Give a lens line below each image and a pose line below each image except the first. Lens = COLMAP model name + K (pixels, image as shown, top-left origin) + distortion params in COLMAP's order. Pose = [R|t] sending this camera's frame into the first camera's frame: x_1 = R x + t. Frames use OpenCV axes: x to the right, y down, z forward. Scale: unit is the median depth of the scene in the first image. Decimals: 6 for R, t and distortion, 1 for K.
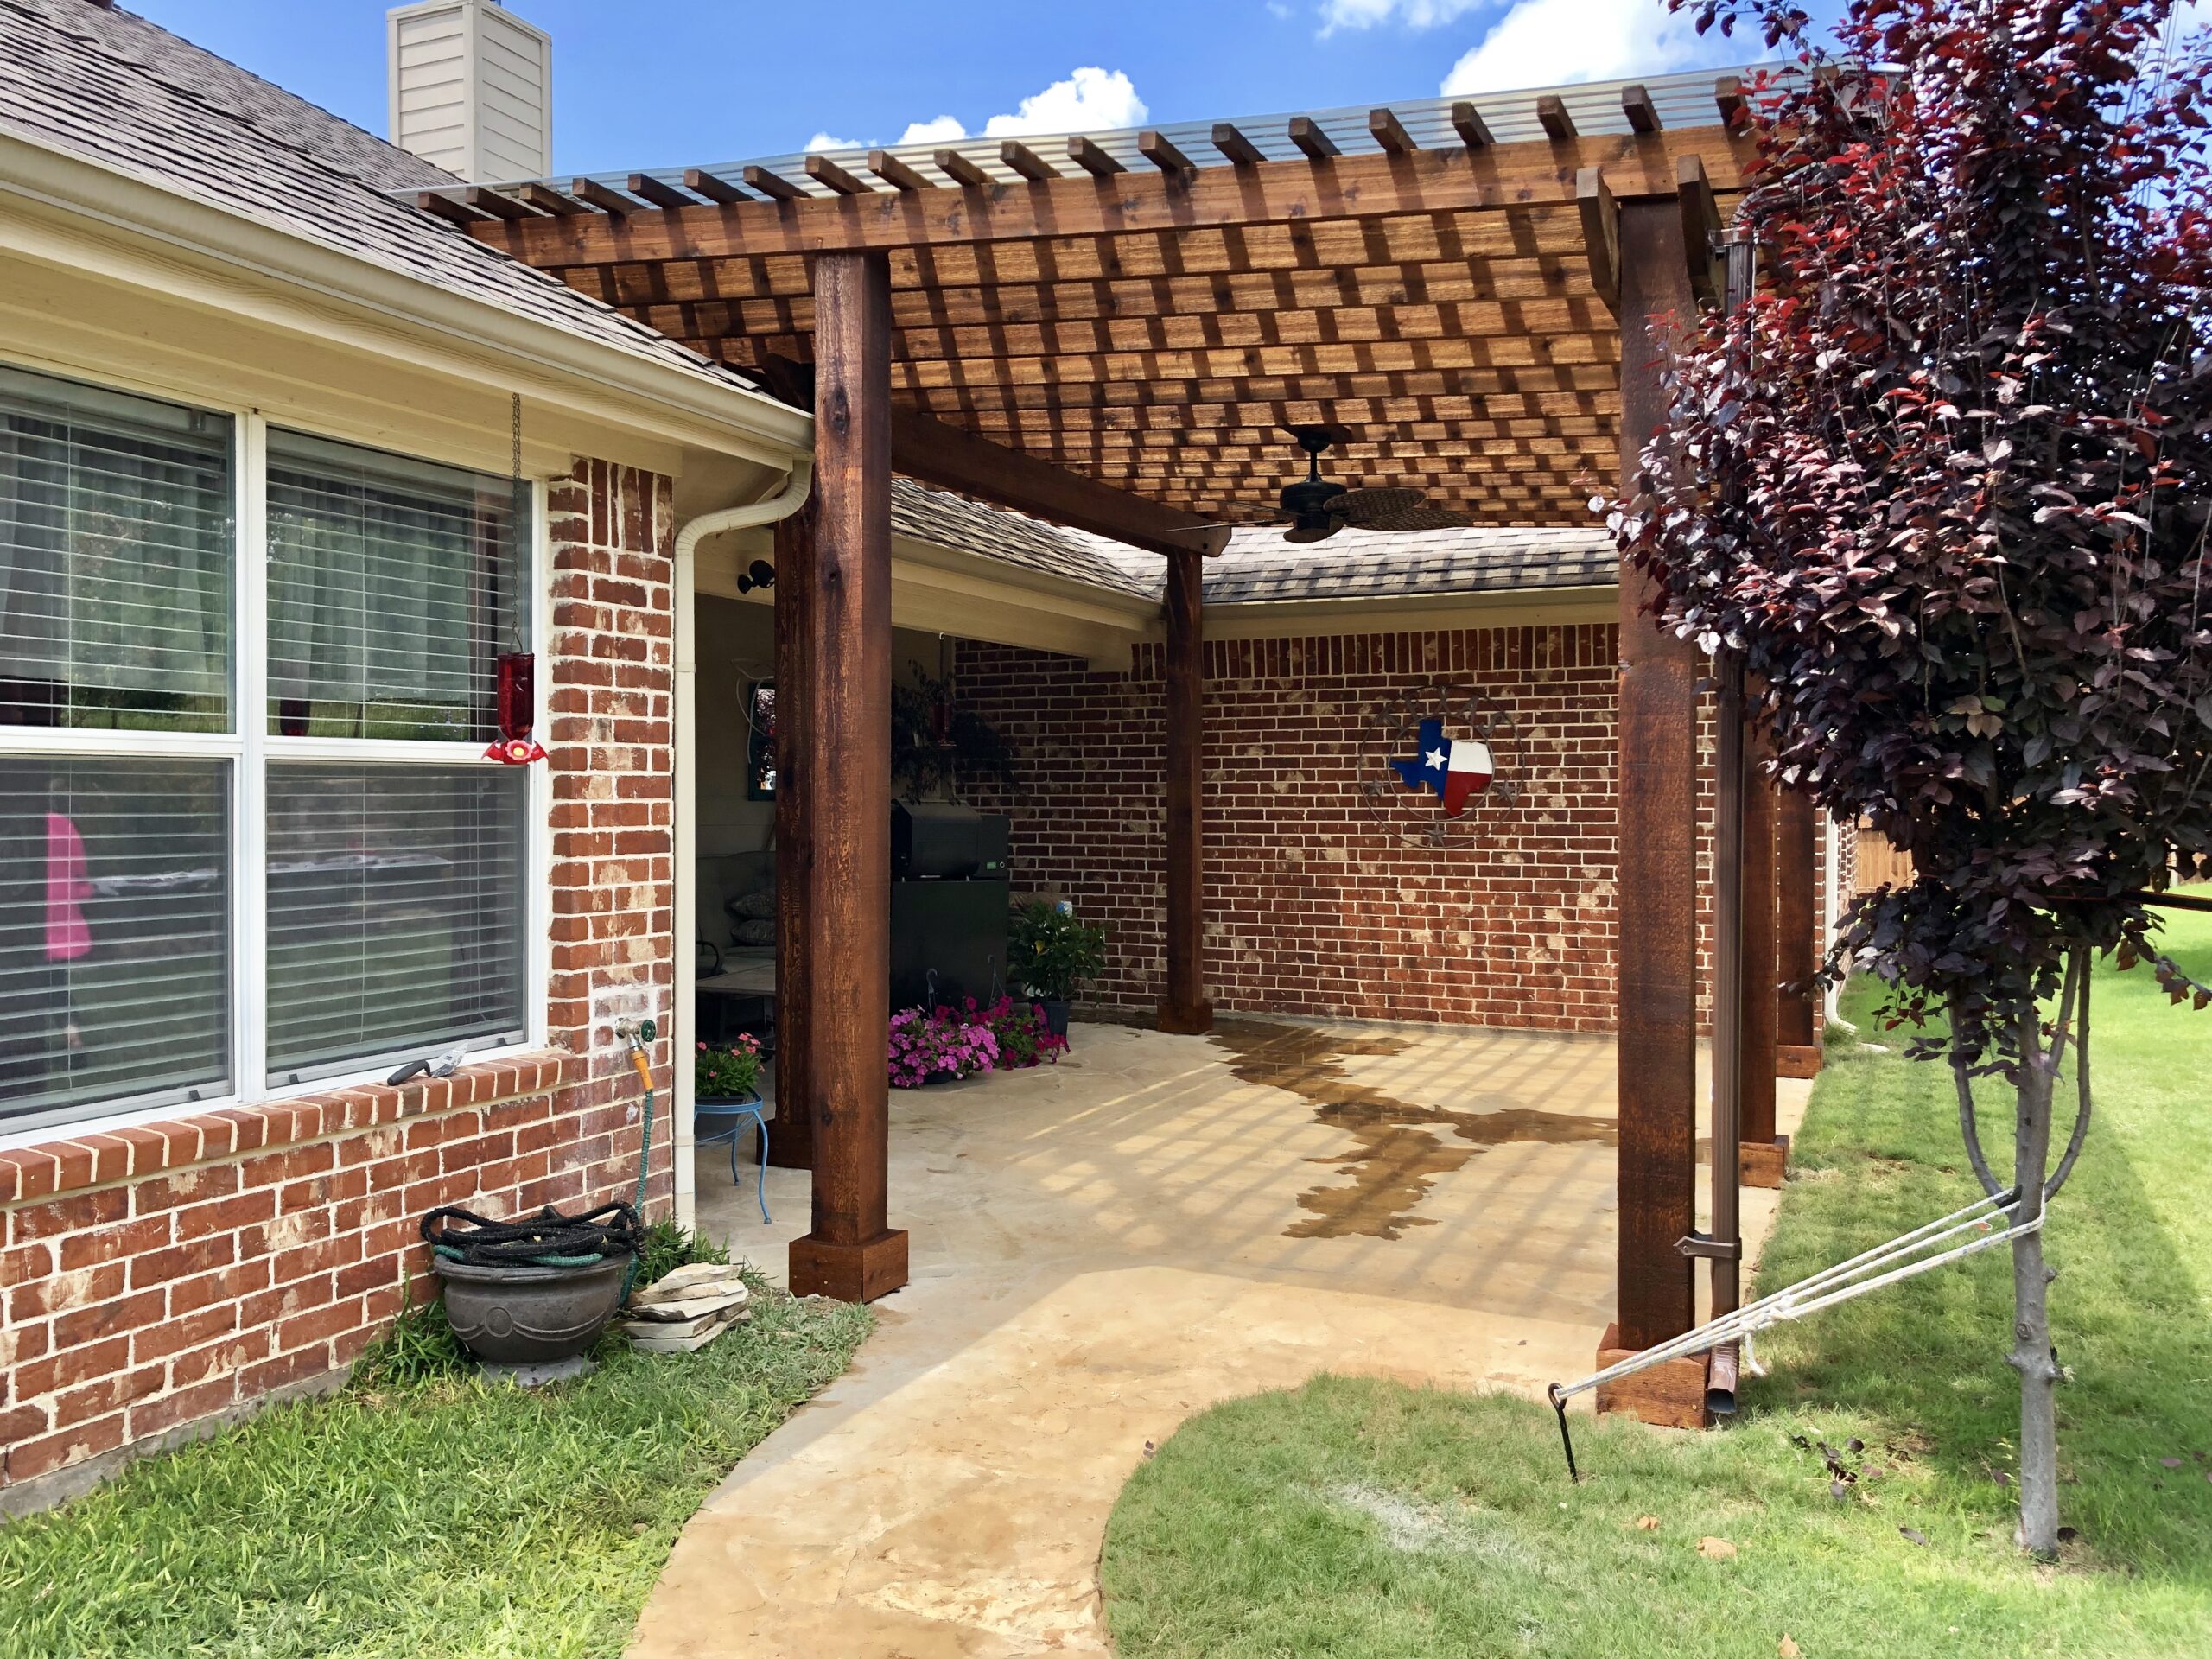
lens RADIAL K [[1763.1, 0, 1139.9], [0, 1763.1, 802.2], [0, 0, 1]] dist [0.139413, -0.213250]
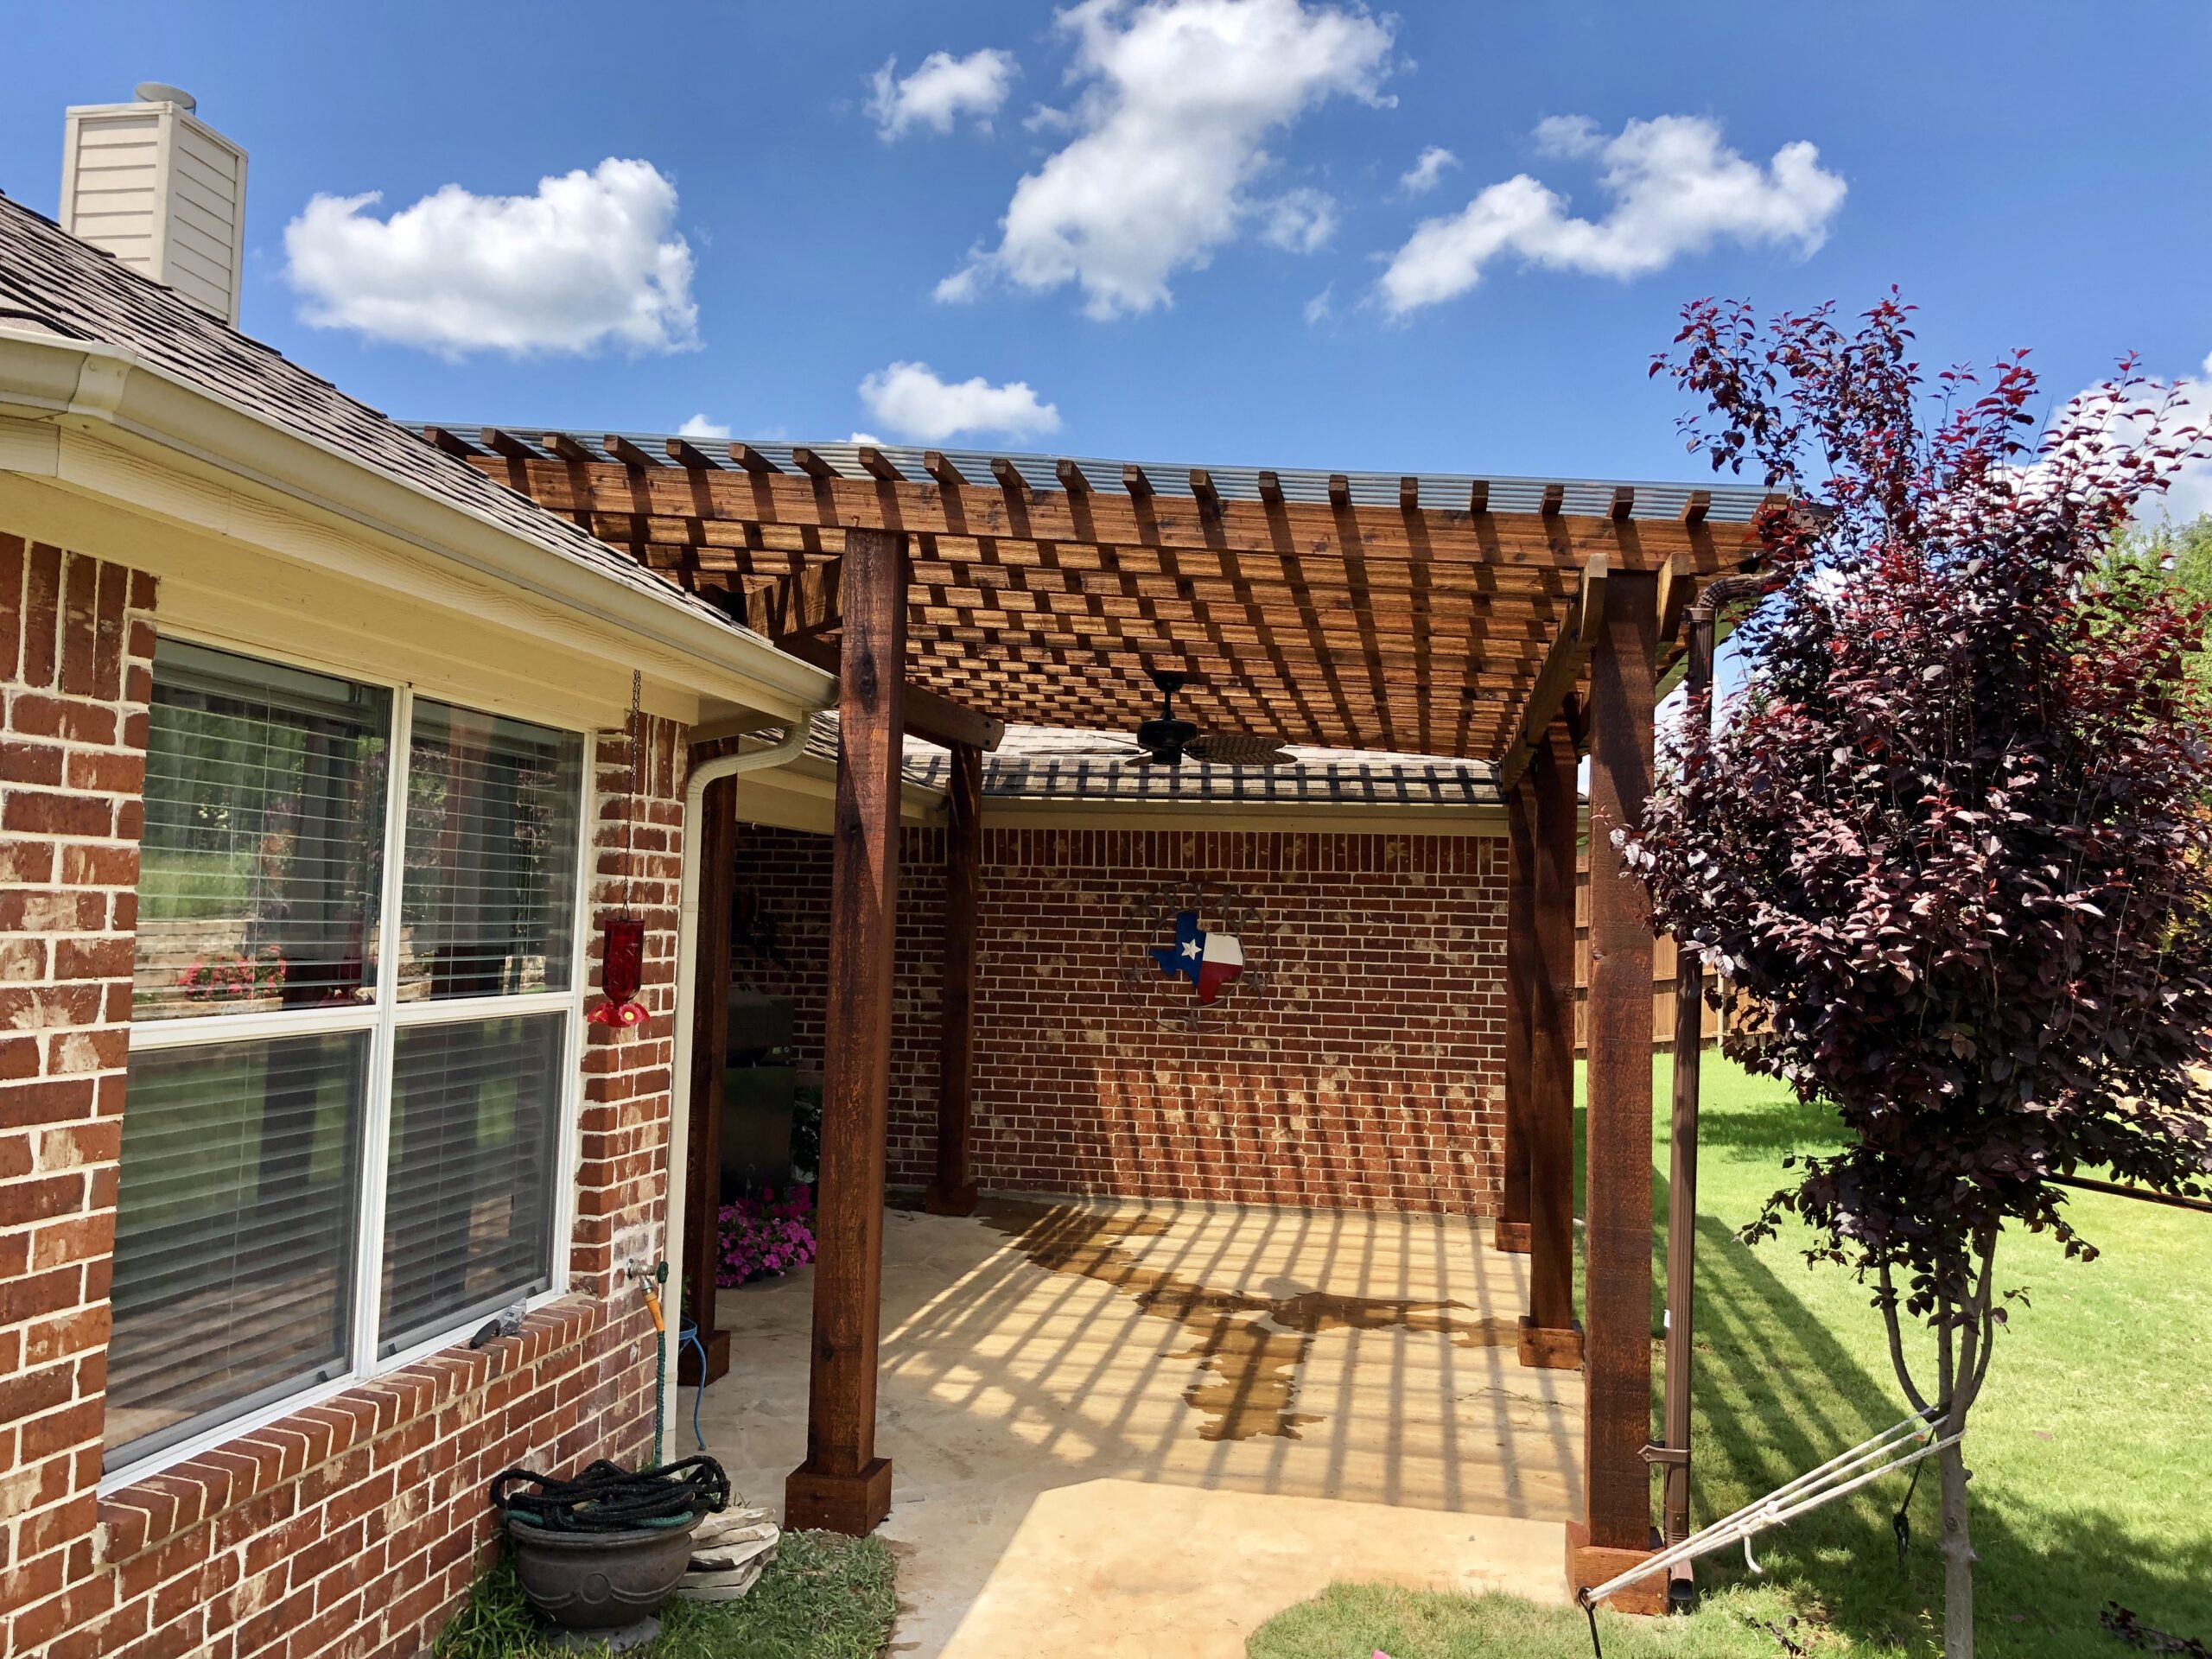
lens RADIAL K [[1760.0, 0, 1166.3], [0, 1760.0, 832.1], [0, 0, 1]] dist [0.131161, -0.143616]
pose [[0.965829, 0.042287, 0.255705, -0.258357], [-0.028206, 0.997890, -0.058487, -0.067785], [-0.257639, 0.049276, 0.964984, -0.066989]]
